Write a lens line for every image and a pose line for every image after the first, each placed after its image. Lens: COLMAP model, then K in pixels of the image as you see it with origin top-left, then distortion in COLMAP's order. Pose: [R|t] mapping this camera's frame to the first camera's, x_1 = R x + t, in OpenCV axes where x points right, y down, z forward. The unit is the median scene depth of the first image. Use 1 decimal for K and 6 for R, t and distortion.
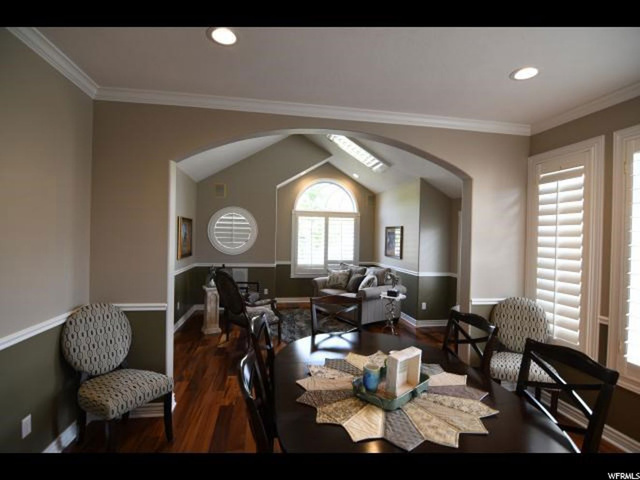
lens RADIAL K [[317.5, 0, 320.0], [0, 317.5, 239.8], [0, 0, 1]] dist [-0.005370, -0.000769]
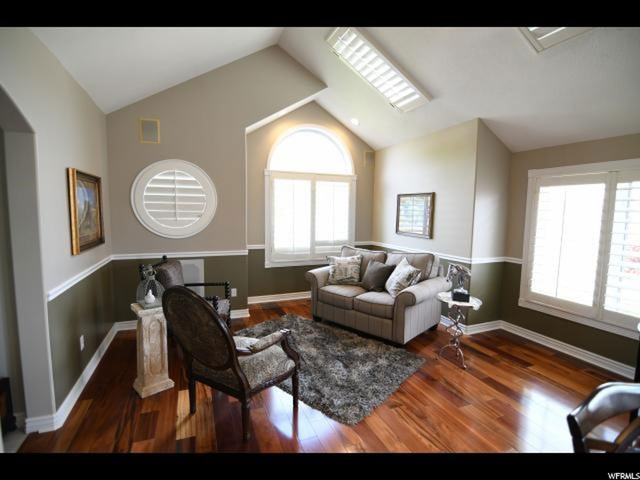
lens RADIAL K [[317.5, 0, 320.2], [0, 317.5, 241.6], [0, 0, 1]] dist [-0.005370, -0.000769]
pose [[0.978036, -0.028403, 0.206490, -0.132976], [0.009432, 0.995688, 0.092282, -0.001097], [-0.208221, -0.088307, 0.974087, 0.342102]]
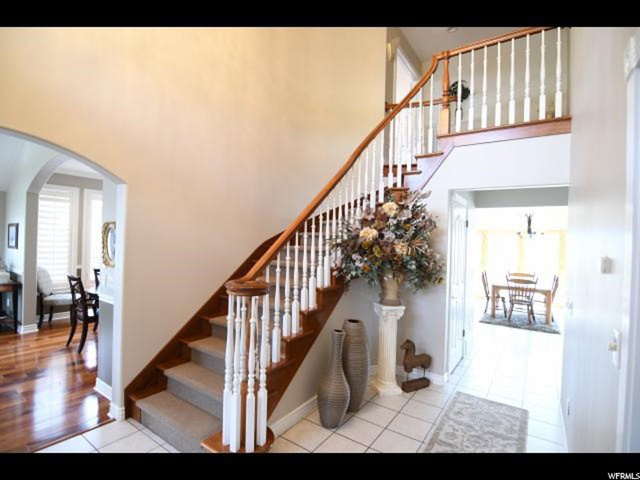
lens RADIAL K [[316.6, 0, 320.6], [0, 316.6, 239.7], [0, 0, 1]] dist [0.000075, 0.000028]
pose [[-0.703864, -0.037679, 0.709335, -1.541667], [-0.029733, 0.999280, 0.023576, -0.044074], [-0.709713, -0.004497, -0.704477, 1.050822]]
